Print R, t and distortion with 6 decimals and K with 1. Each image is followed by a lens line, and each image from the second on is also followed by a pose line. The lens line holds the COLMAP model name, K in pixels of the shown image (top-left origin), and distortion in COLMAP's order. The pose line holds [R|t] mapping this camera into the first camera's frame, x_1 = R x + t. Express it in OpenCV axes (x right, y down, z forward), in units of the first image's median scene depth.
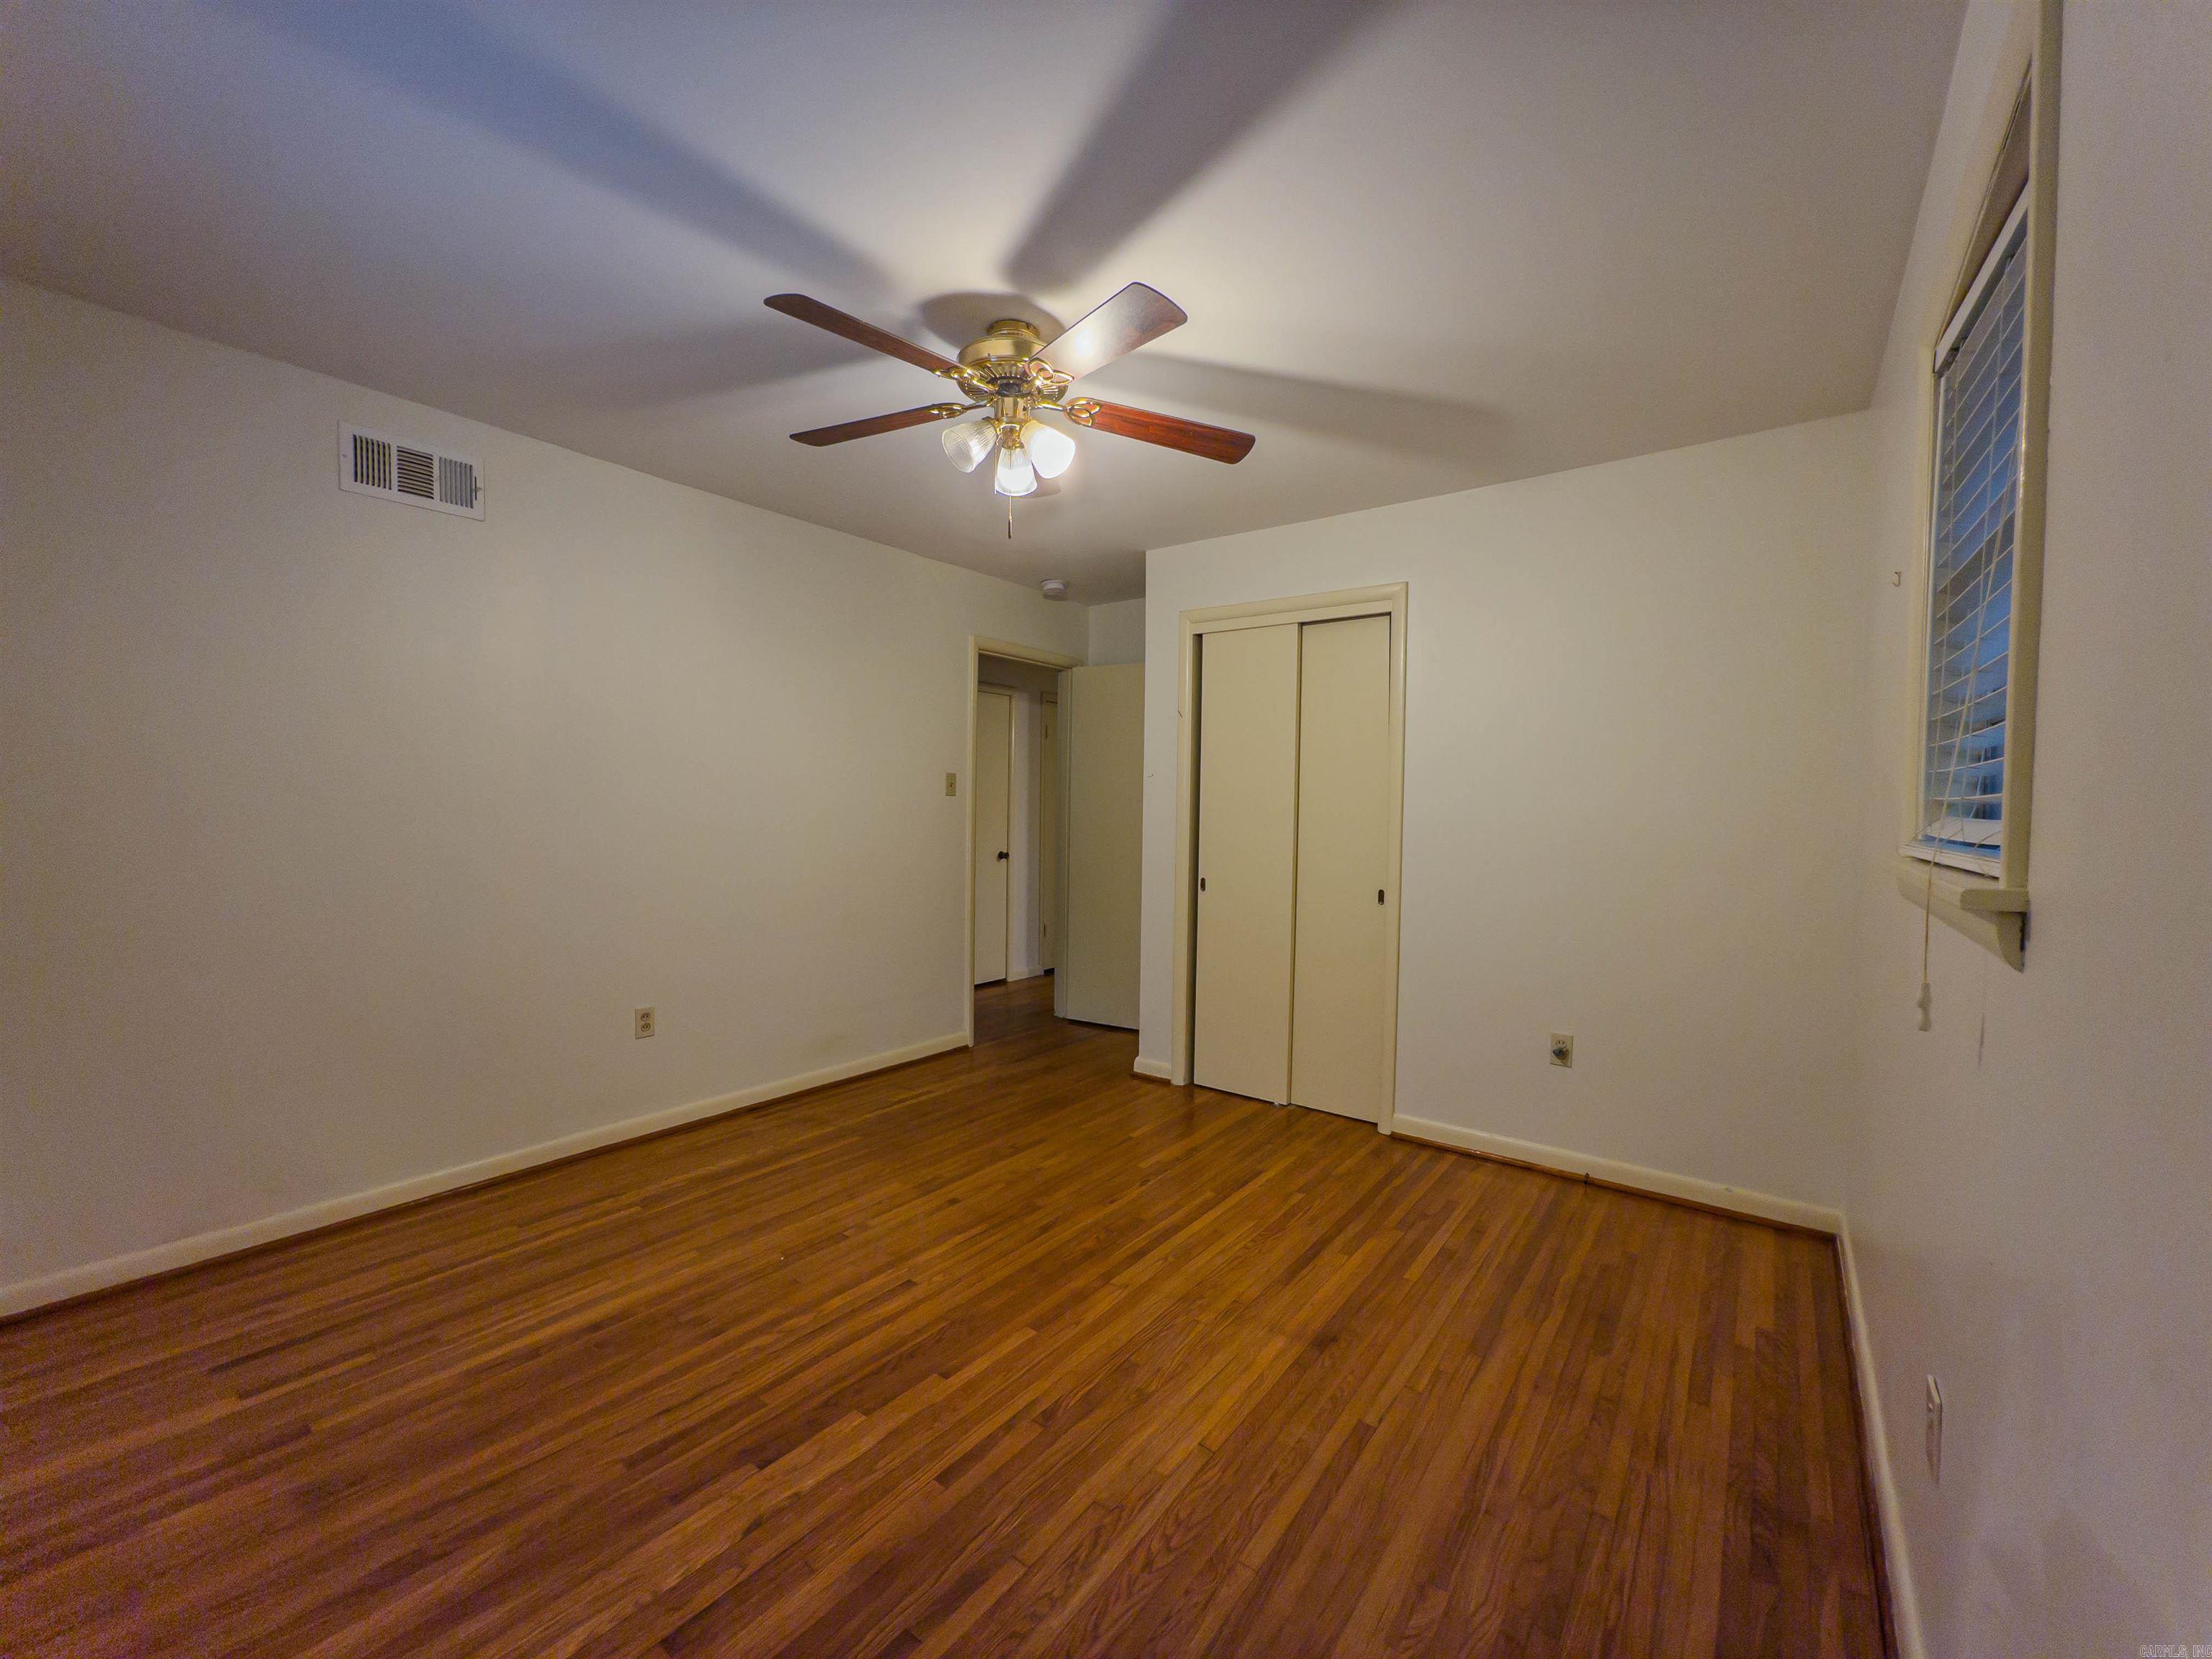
lens RADIAL K [[888.2, 0, 1106.5], [0, 888.2, 827.1], [0, 0, 1]] dist [-0.028638, 0.025528]
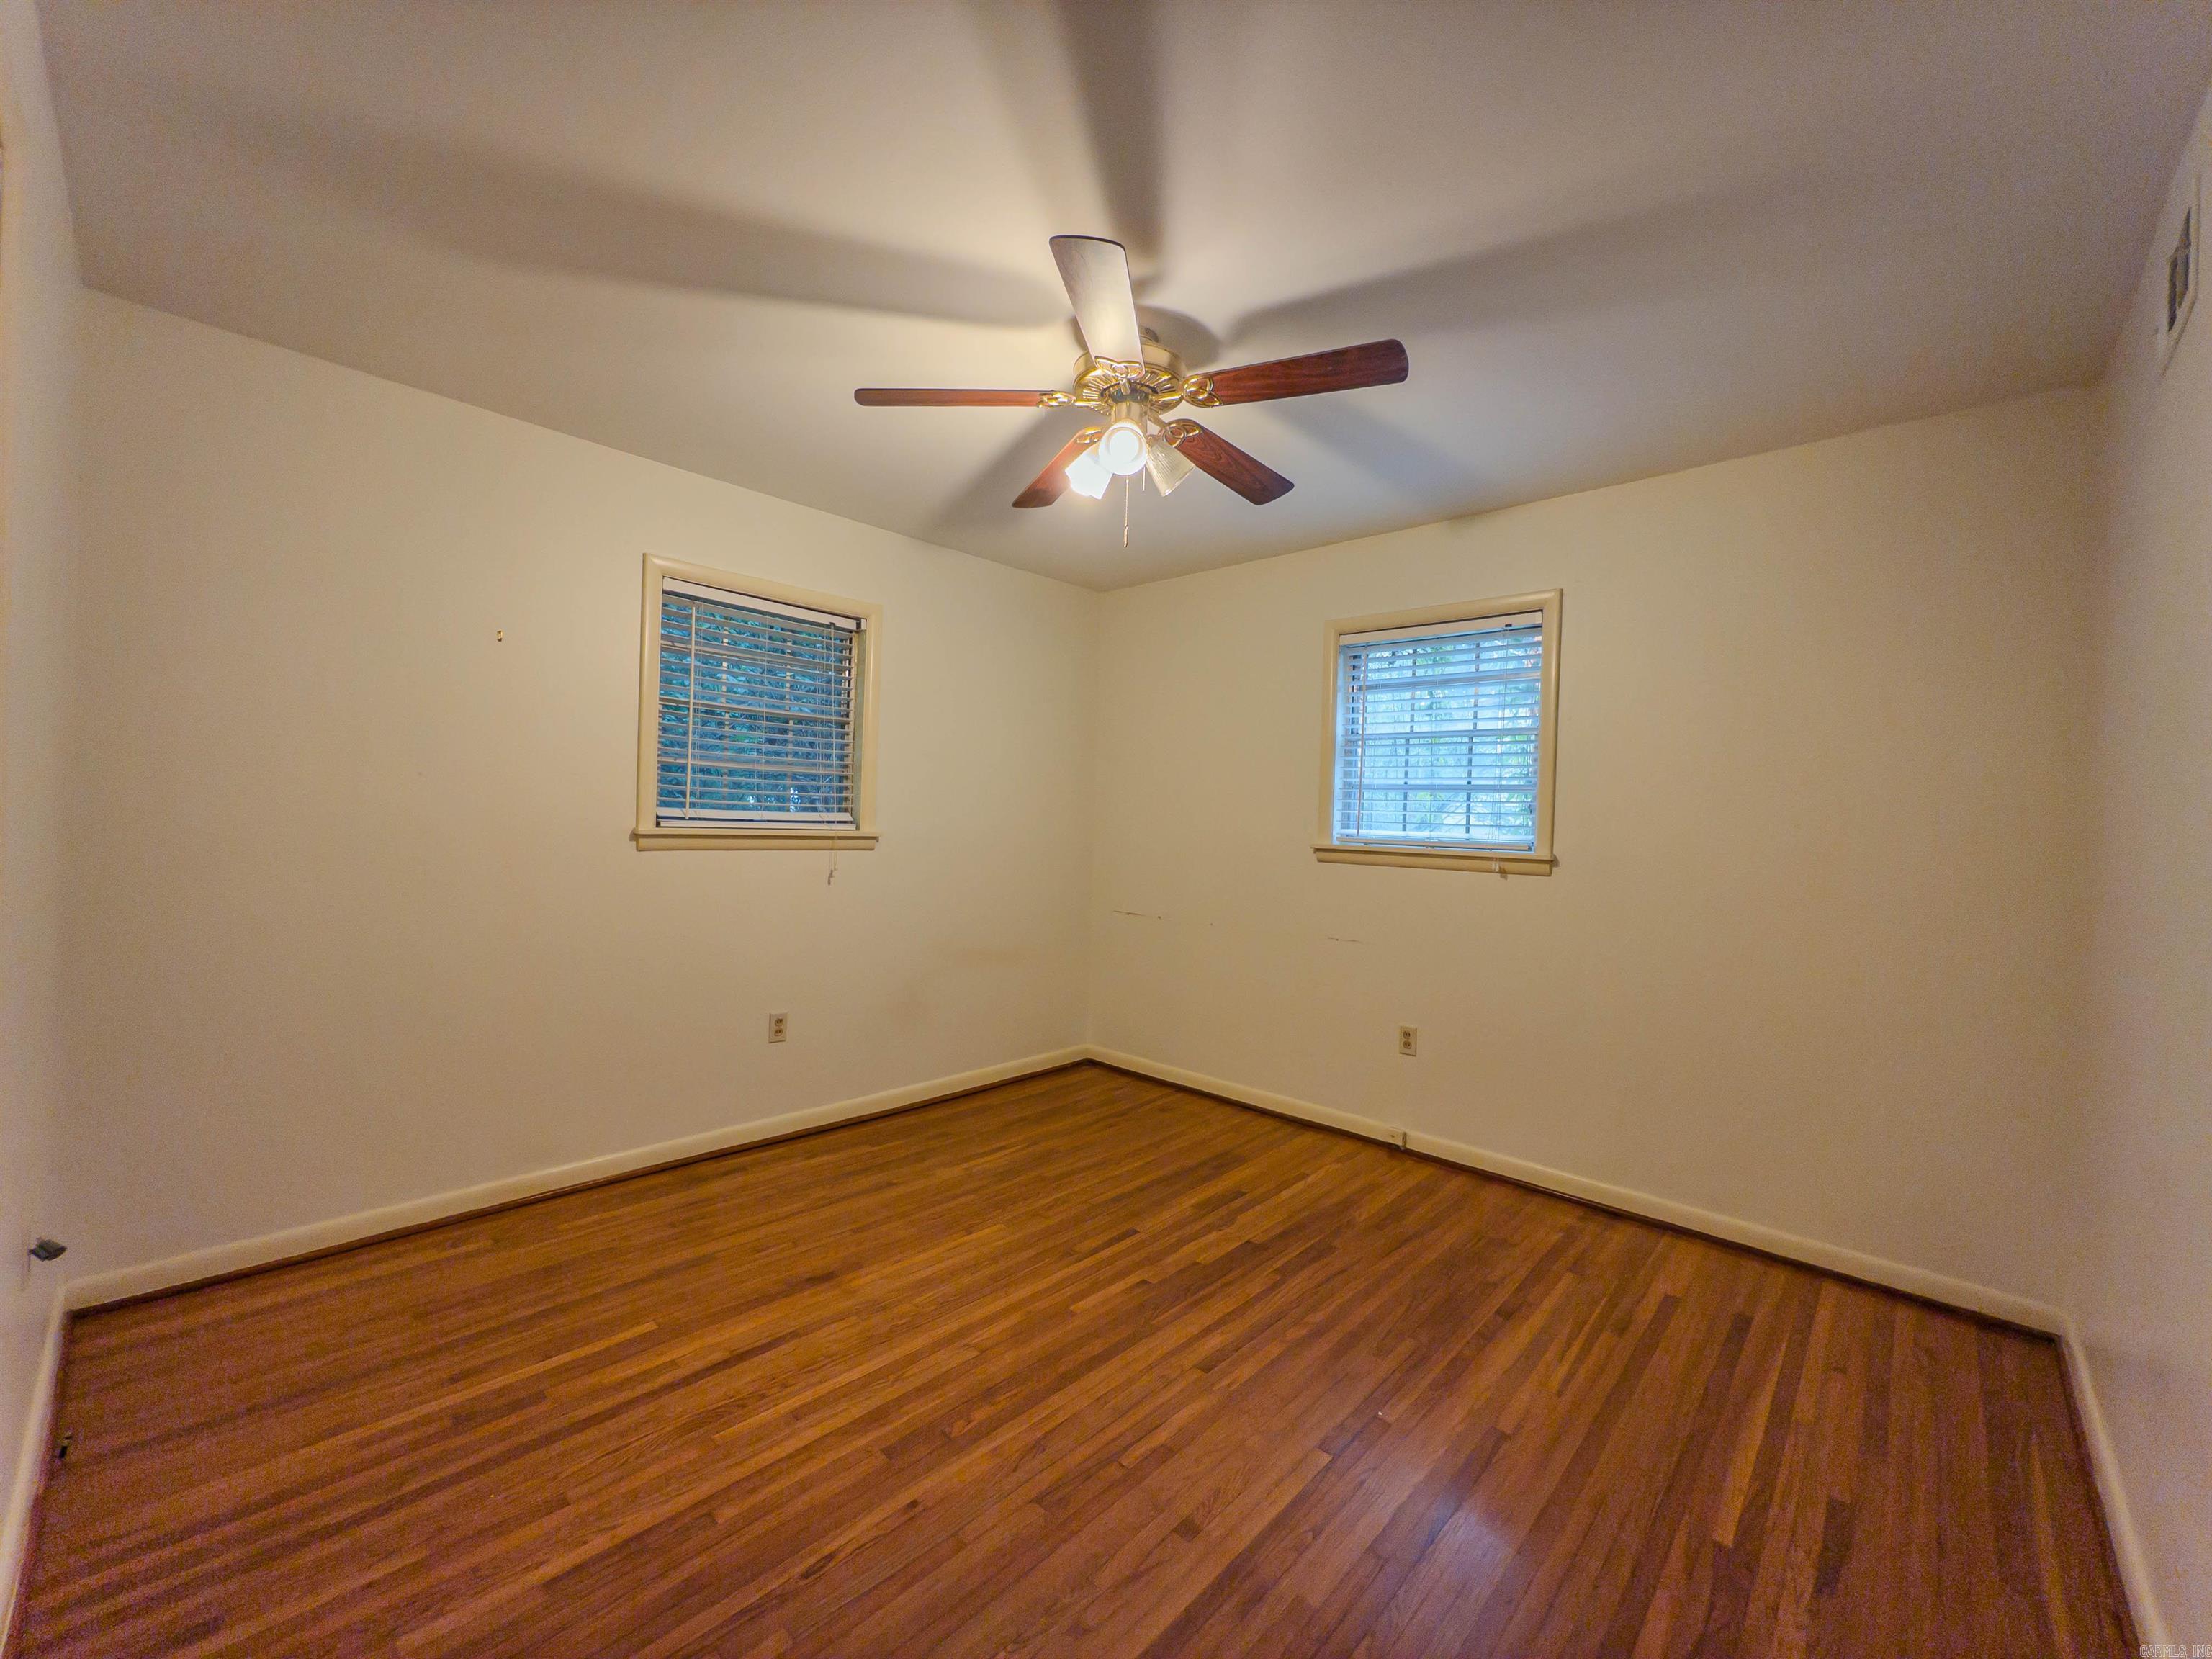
lens RADIAL K [[888.2, 0, 1106.5], [0, 888.2, 827.1], [0, 0, 1]] dist [-0.028638, 0.025528]
pose [[-0.993336, -0.045702, 0.105802, -0.208788], [-0.042086, 0.998459, 0.036165, -0.056550], [-0.107292, 0.031472, -0.993729, 2.003114]]
